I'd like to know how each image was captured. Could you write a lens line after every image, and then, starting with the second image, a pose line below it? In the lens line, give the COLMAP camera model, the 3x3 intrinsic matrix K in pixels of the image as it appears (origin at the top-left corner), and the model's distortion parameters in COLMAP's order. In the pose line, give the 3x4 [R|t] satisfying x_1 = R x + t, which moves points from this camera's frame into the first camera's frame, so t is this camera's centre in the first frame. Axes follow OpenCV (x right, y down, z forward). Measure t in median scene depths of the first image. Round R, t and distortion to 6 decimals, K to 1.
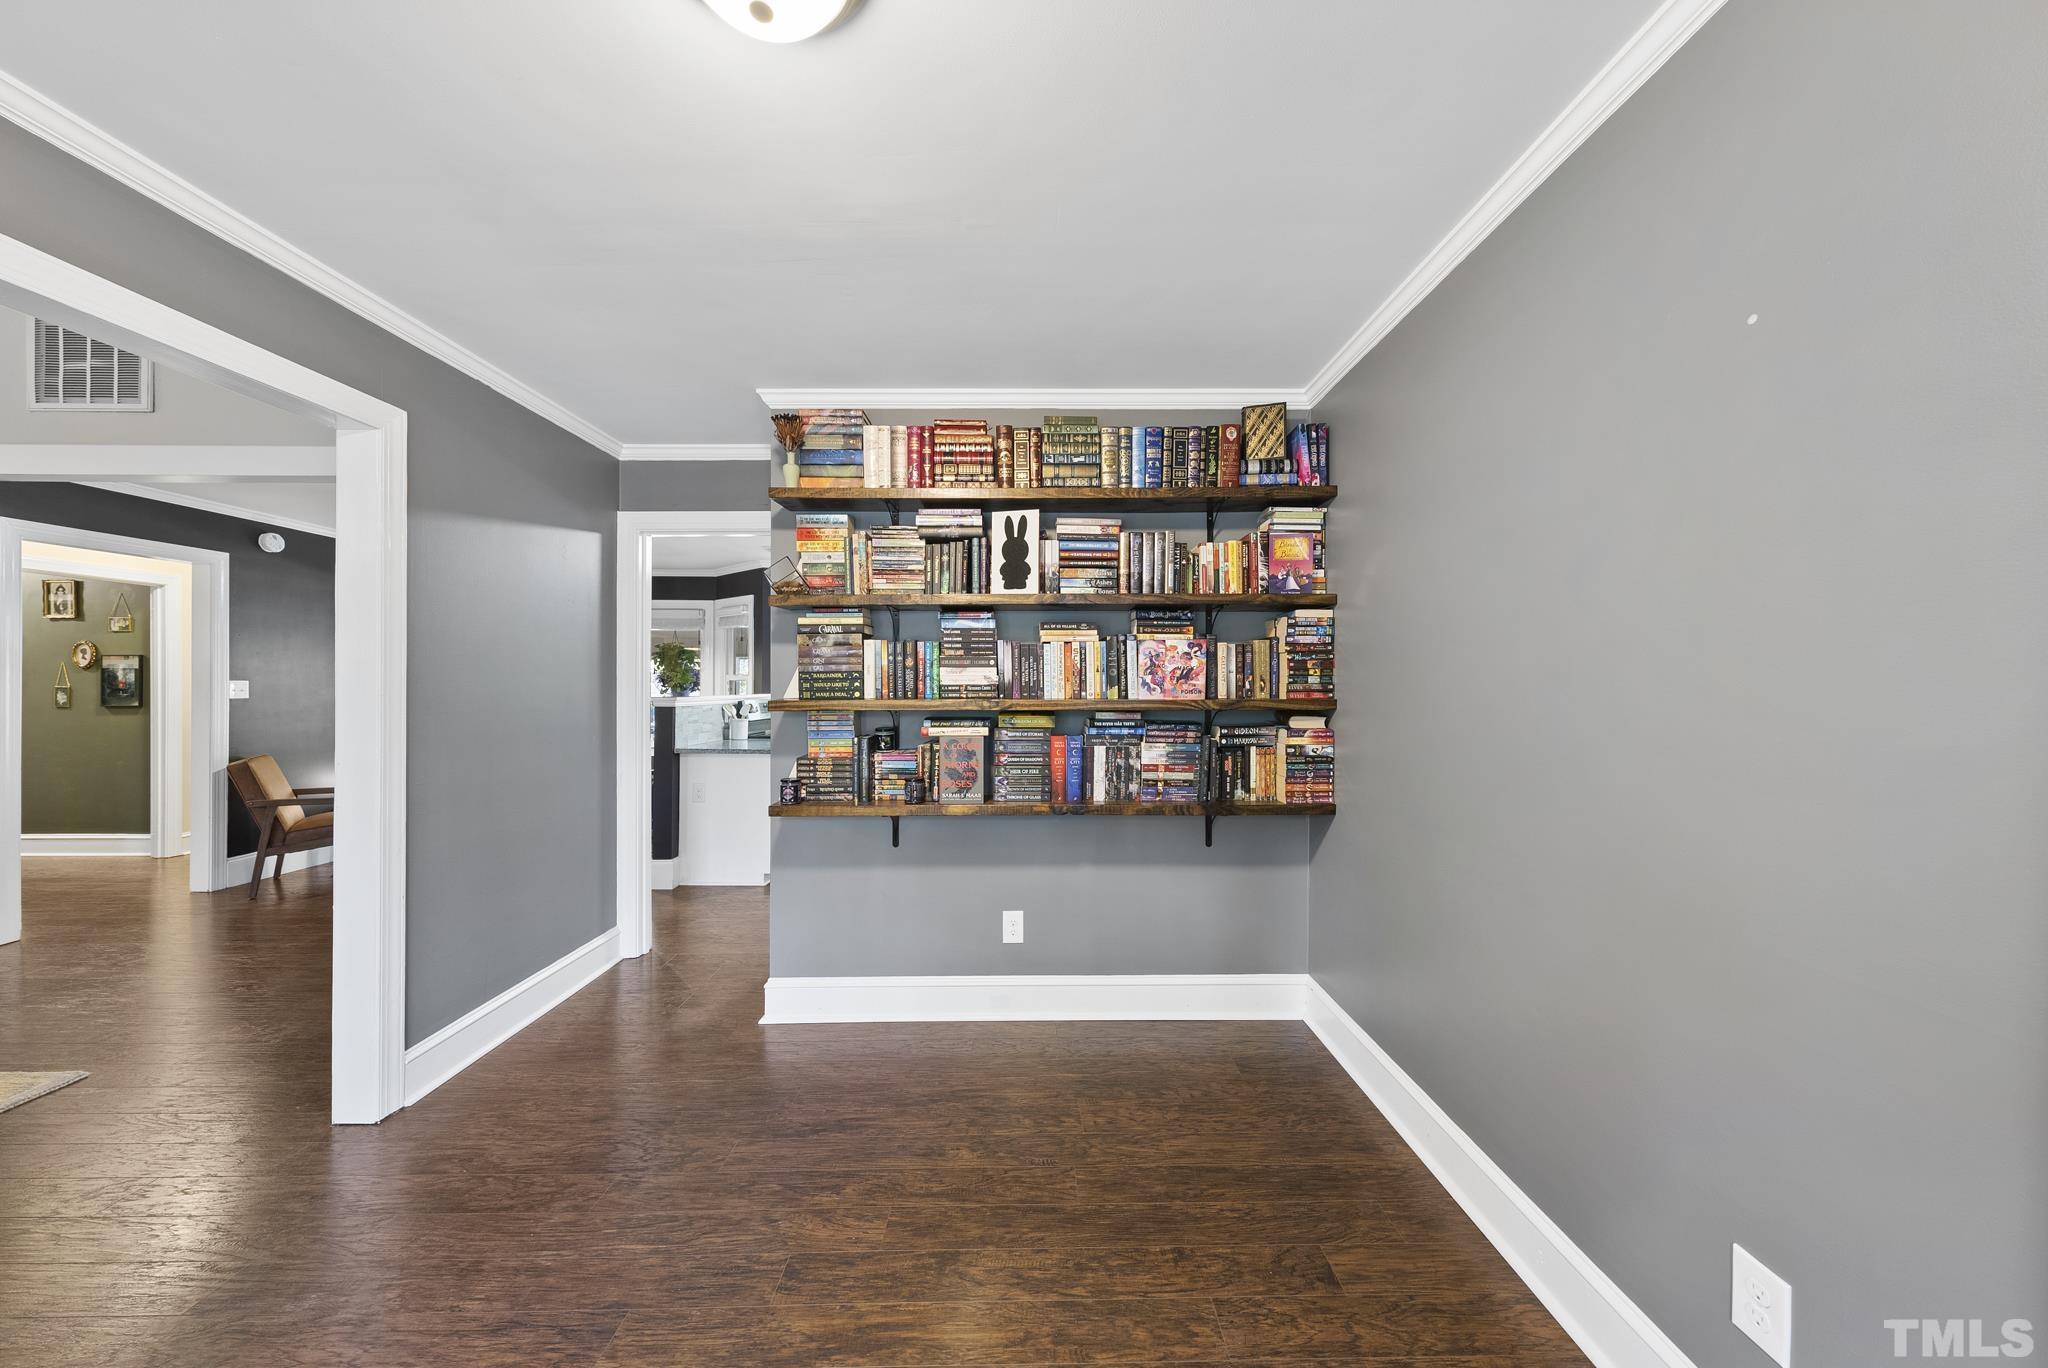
lens RADIAL K [[709.0, 0, 1023.8], [0, 709.0, 675.6], [0, 0, 1]] dist [0.000500, -0.000150]
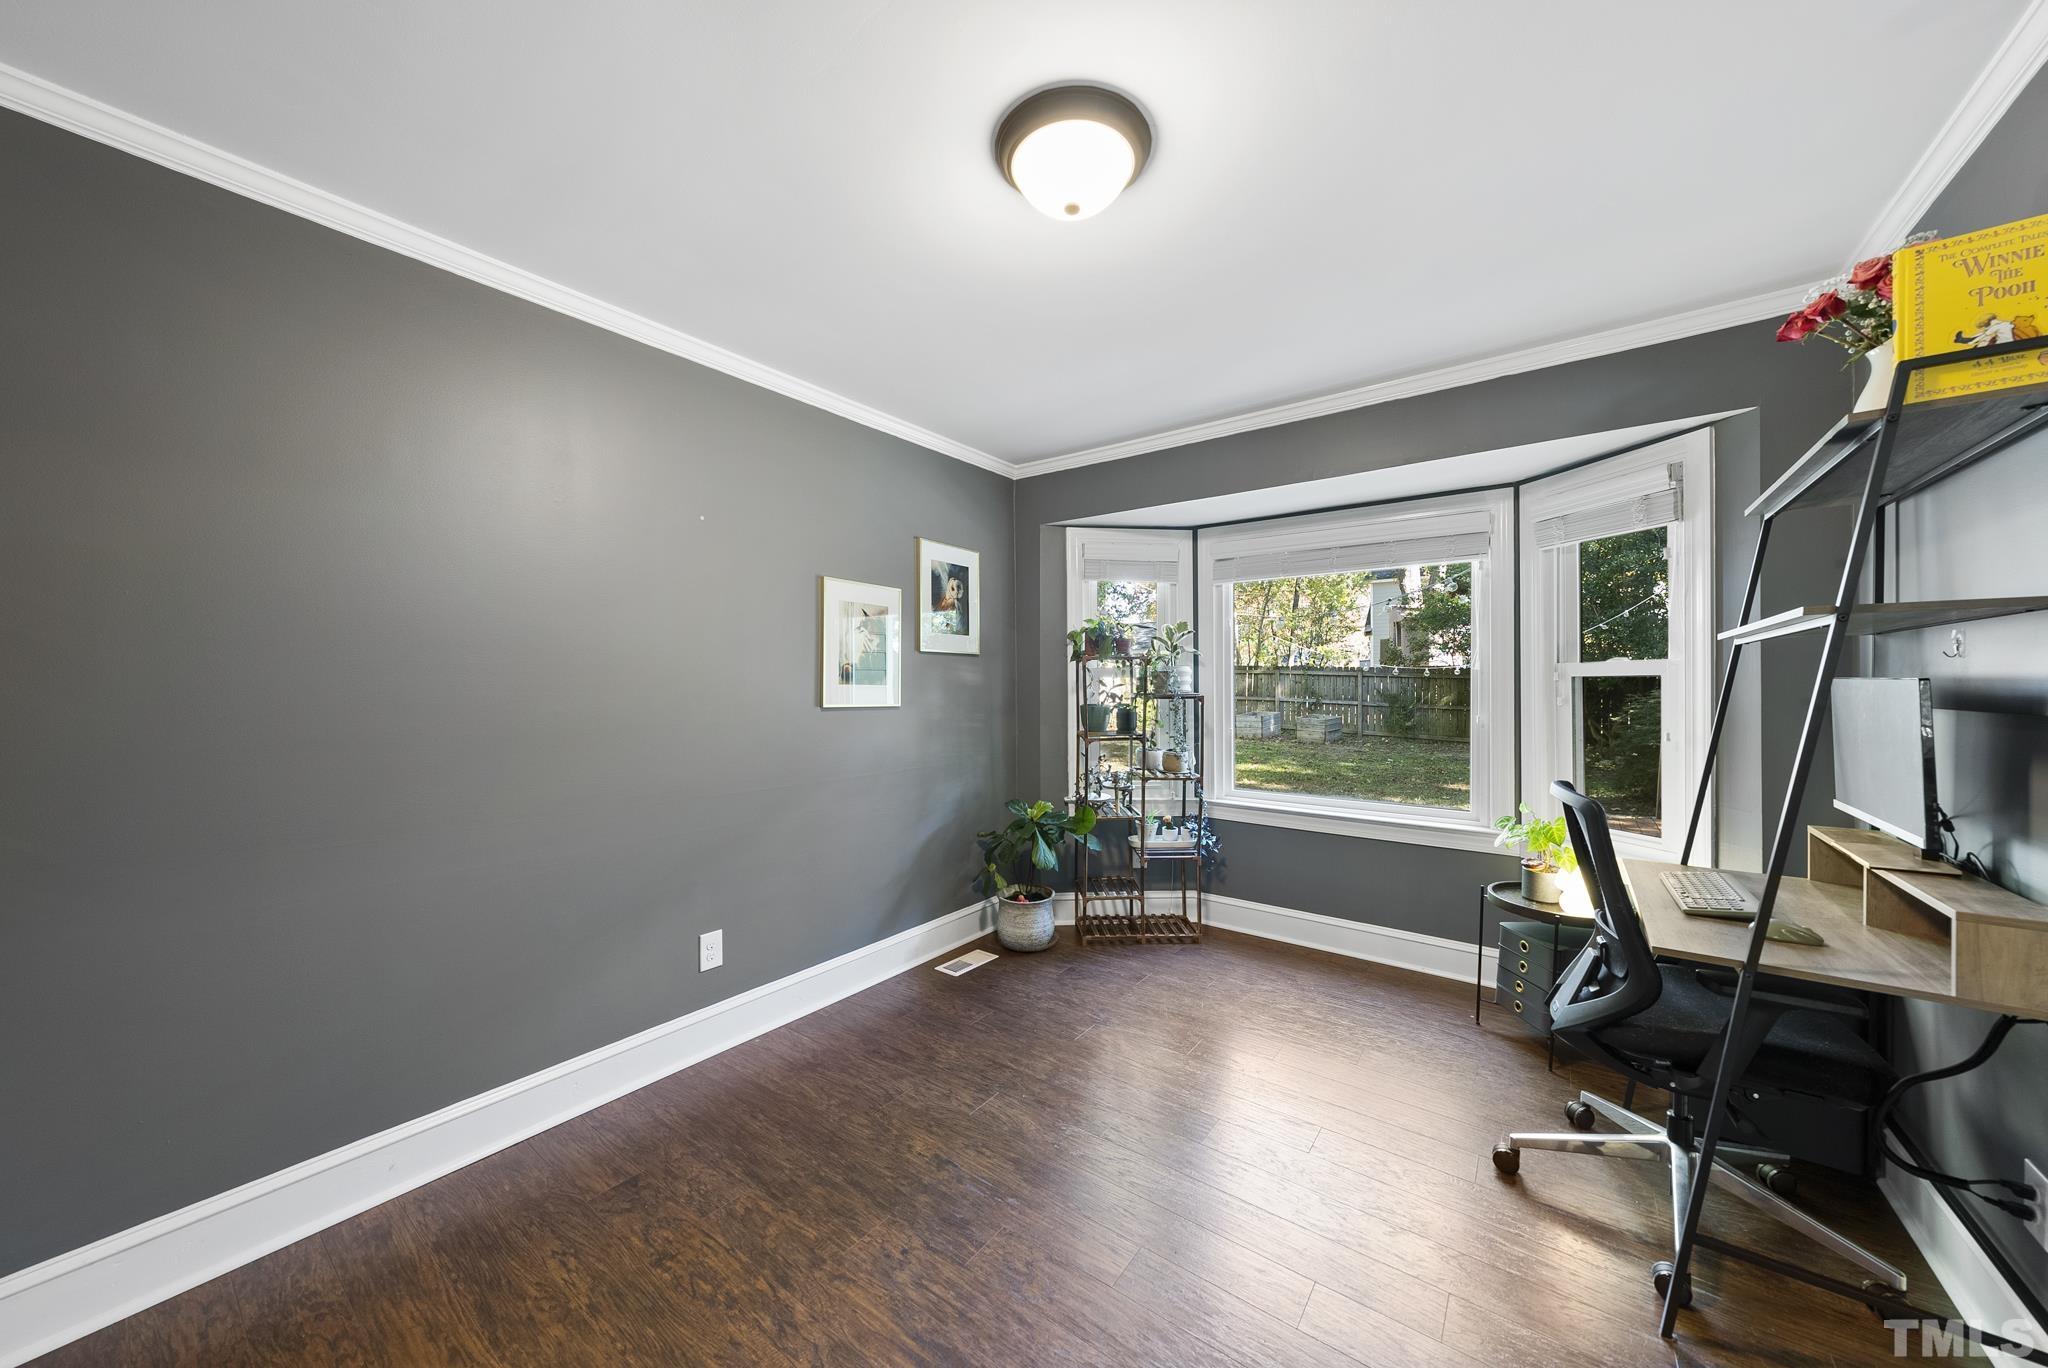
lens RADIAL K [[716.9, 0, 1022.3], [0, 716.9, 696.5], [0, 0, 1]] dist [-0.001364, -0.000006]
pose [[-0.803033, -0.002075, 0.595931, -0.868327], [-0.003513, 0.999993, -0.001252, 0.040584], [-0.595924, -0.003099, -0.803035, 1.692911]]
